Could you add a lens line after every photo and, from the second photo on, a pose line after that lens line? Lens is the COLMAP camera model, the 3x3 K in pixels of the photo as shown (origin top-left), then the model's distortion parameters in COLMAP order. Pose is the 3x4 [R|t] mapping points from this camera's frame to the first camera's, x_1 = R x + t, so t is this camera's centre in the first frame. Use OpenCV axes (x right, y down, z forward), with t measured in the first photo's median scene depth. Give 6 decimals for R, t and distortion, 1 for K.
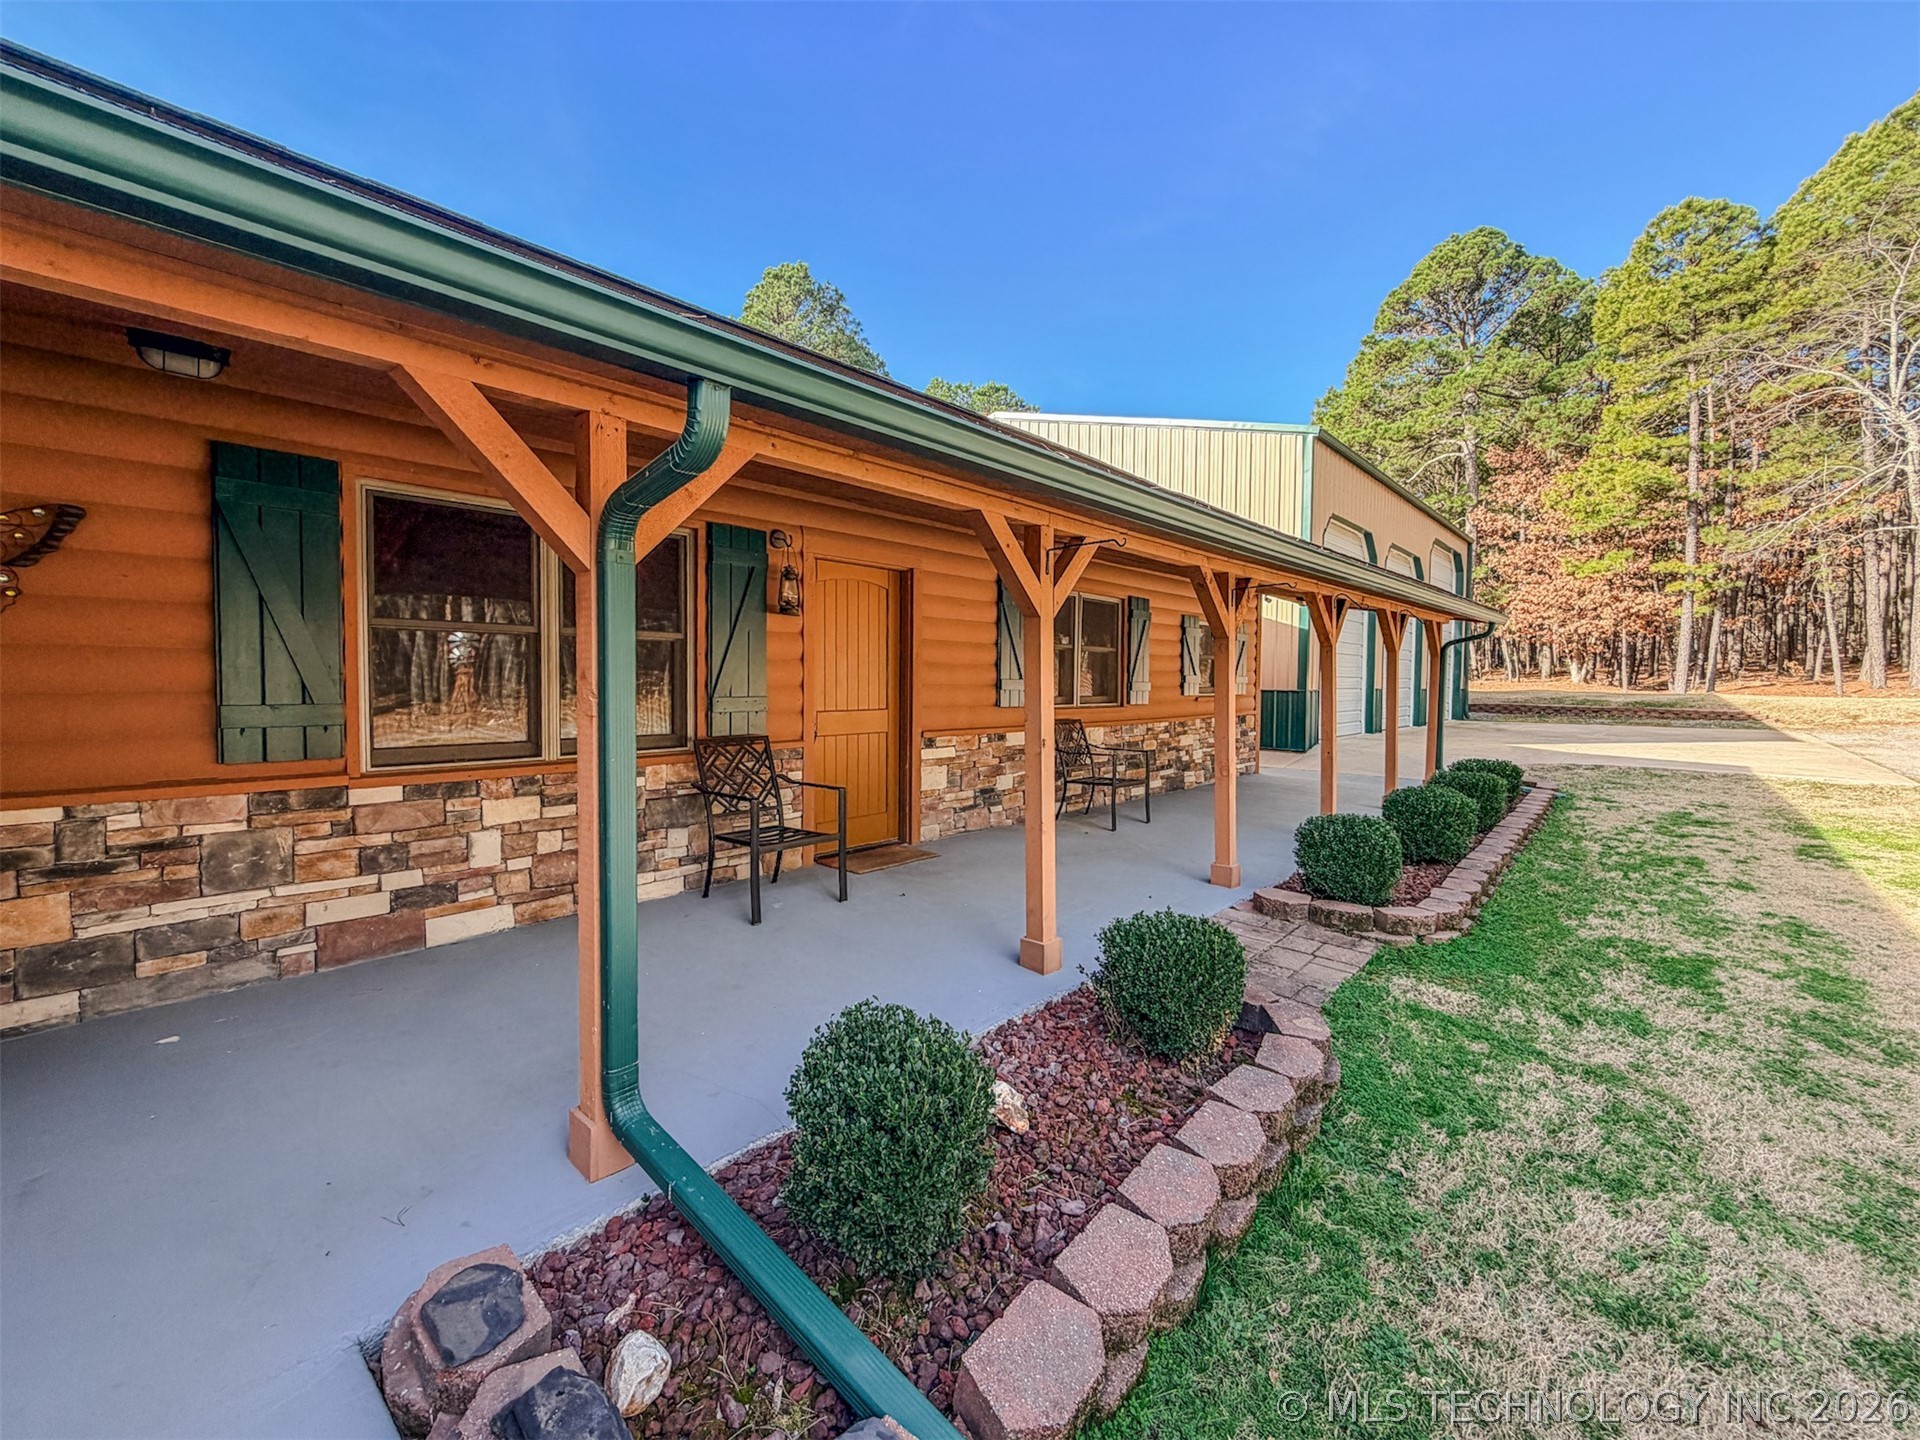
lens RADIAL K [[814.5, 0, 958.8], [0, 814.5, 713.8], [0, 0, 1]] dist [-0.000717, -0.000270]
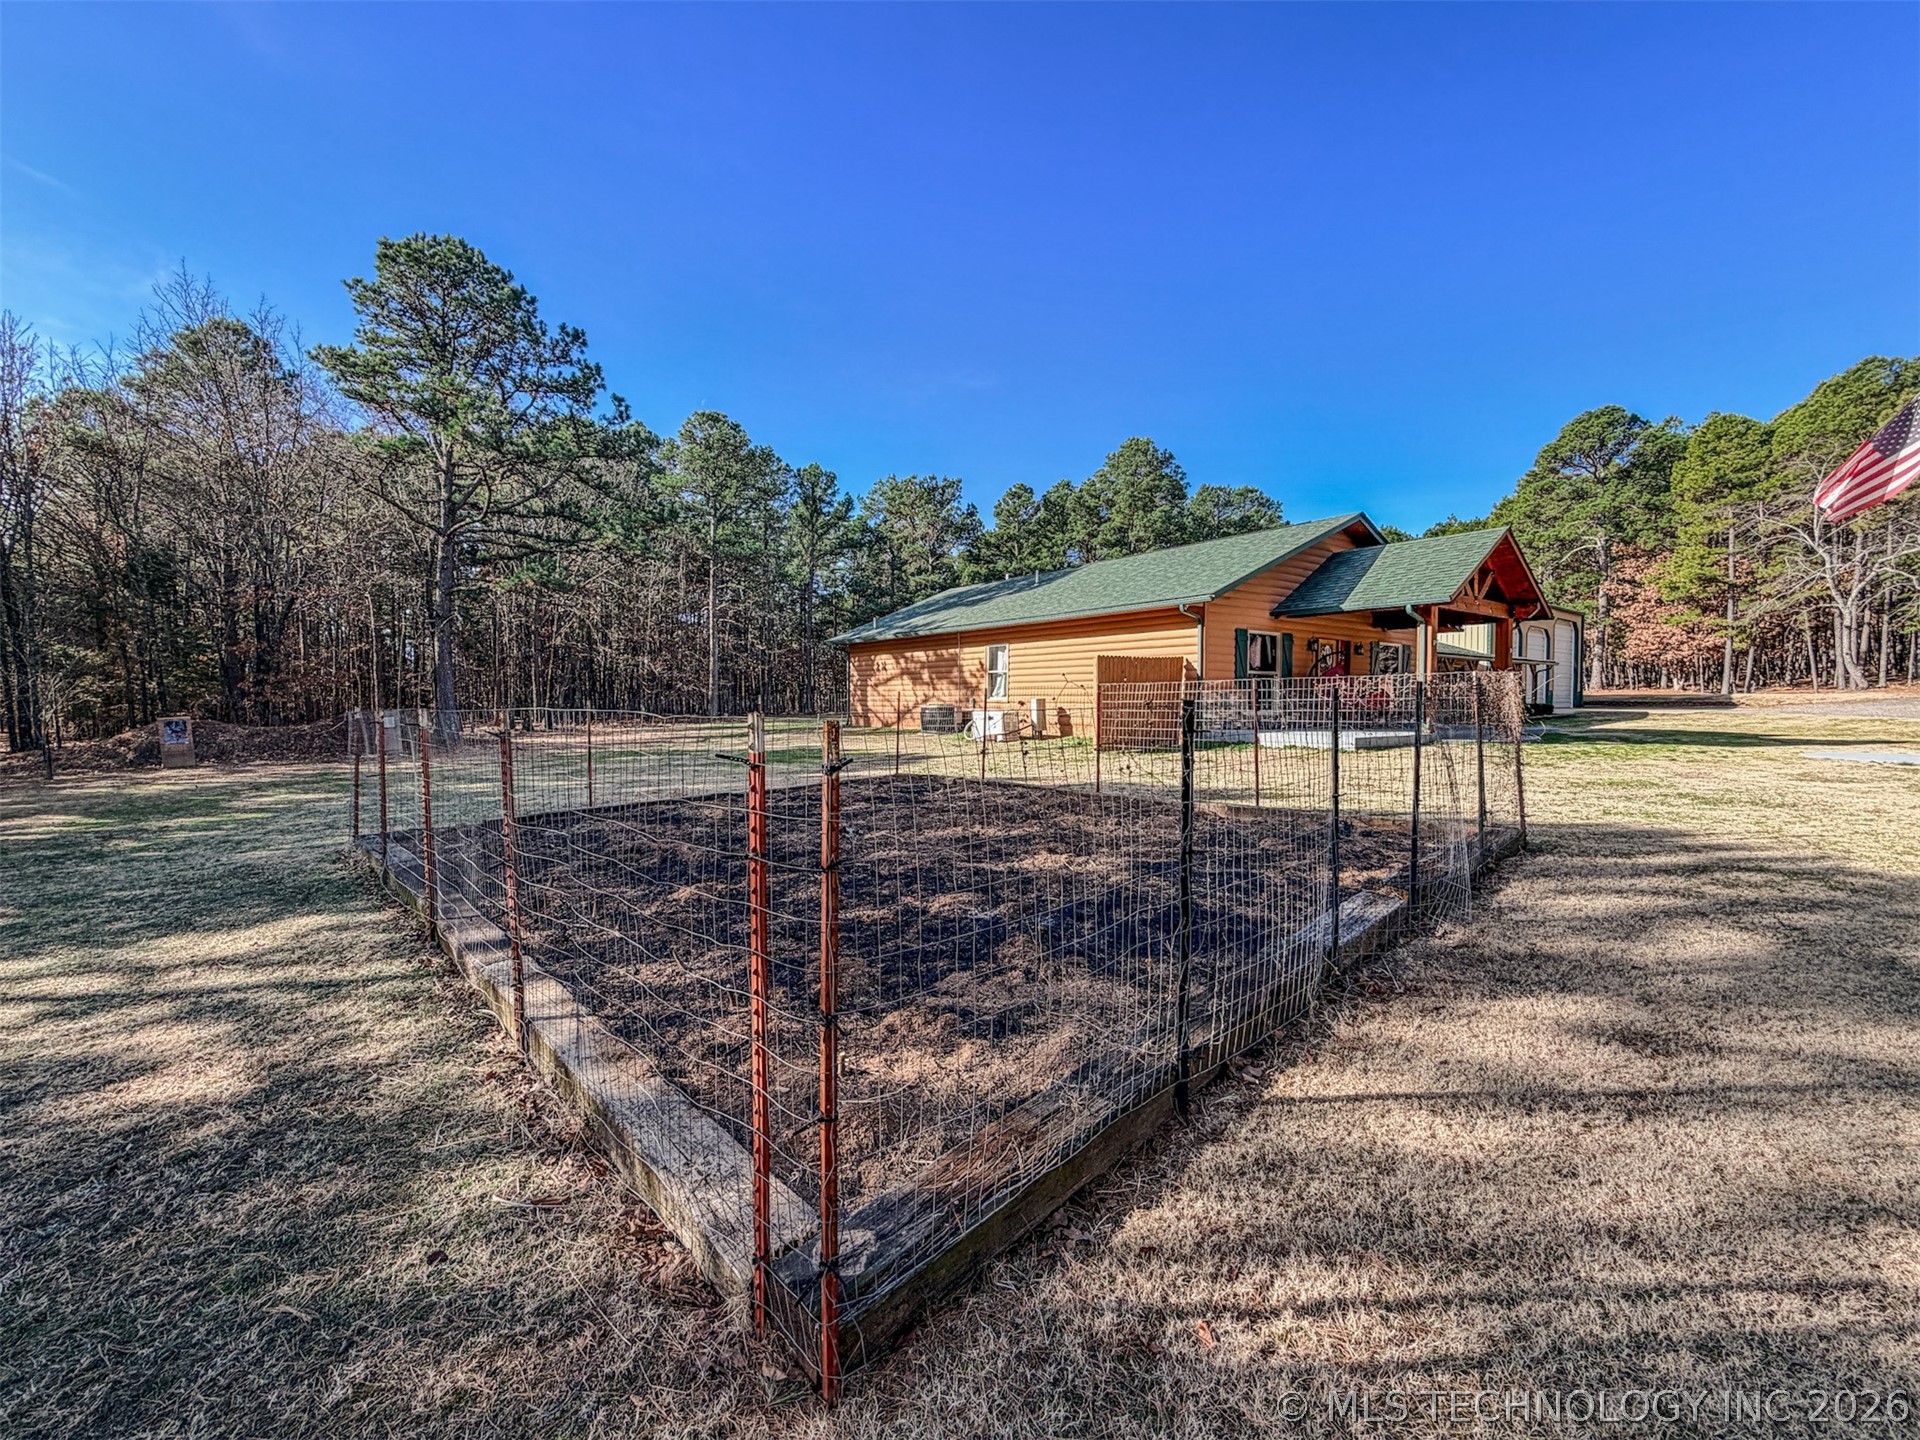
lens RADIAL K [[760.0, 0, 982.3], [0, 760.0, 720.5], [0, 0, 1]] dist [0.000730, 0.000180]
pose [[0.983451, -0.003315, -0.181147, -1.023498], [0.000298, 0.999861, -0.016682, 0.155463], [0.181177, 0.016352, 0.983315, -2.371277]]
